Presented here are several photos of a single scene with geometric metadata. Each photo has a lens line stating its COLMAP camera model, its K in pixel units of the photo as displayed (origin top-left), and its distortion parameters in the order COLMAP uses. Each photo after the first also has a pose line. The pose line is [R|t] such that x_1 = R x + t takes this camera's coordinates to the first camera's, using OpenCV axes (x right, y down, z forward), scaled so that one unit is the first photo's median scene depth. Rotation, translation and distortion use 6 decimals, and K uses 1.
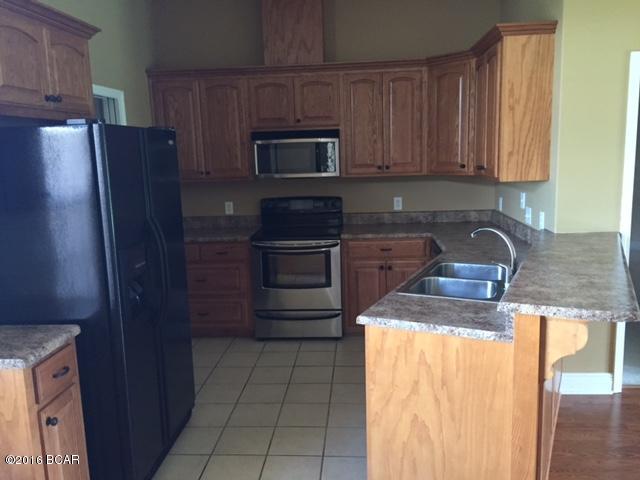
lens RADIAL K [[544.9, 0, 322.4], [0, 544.9, 241.6], [0, 0, 1]] dist [0.074645, -0.096560]
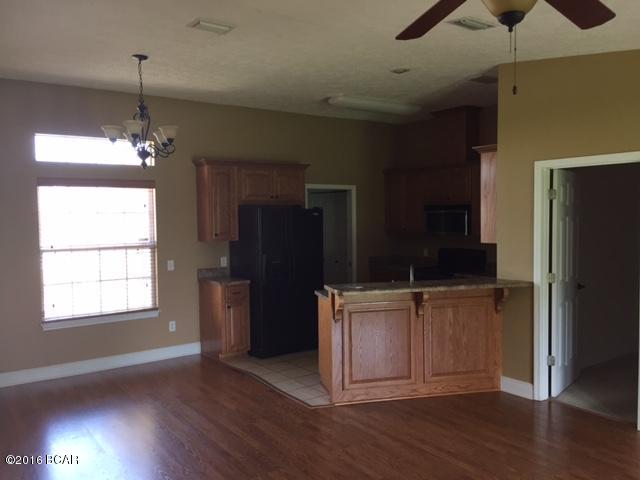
lens RADIAL K [[544.9, 0, 322.4], [0, 544.9, 241.6], [0, 0, 1]] dist [0.074645, -0.096560]
pose [[0.637718, 0.063292, -0.767665, 0.933726], [-0.139299, 0.989662, -0.034124, 0.001935], [0.757569, 0.128696, 0.639942, -0.249822]]
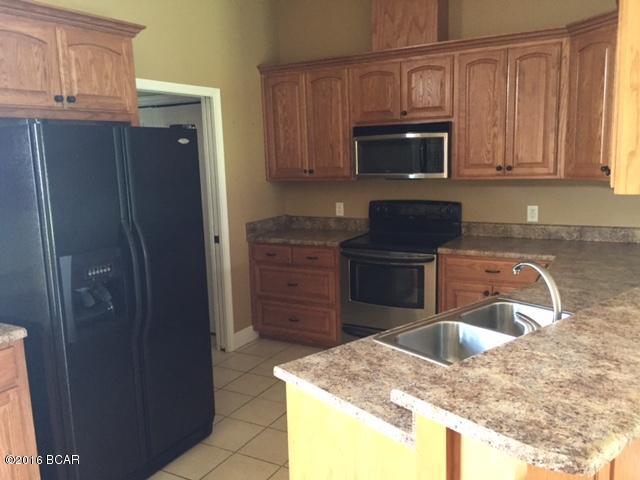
lens RADIAL K [[544.9, 0, 322.4], [0, 544.9, 241.6], [0, 0, 1]] dist [0.074645, -0.096560]
pose [[0.904696, 0.072380, -0.419865, 0.219933], [-0.067488, 0.997368, 0.026518, -0.032588], [0.420679, 0.004345, 0.907199, 0.161702]]
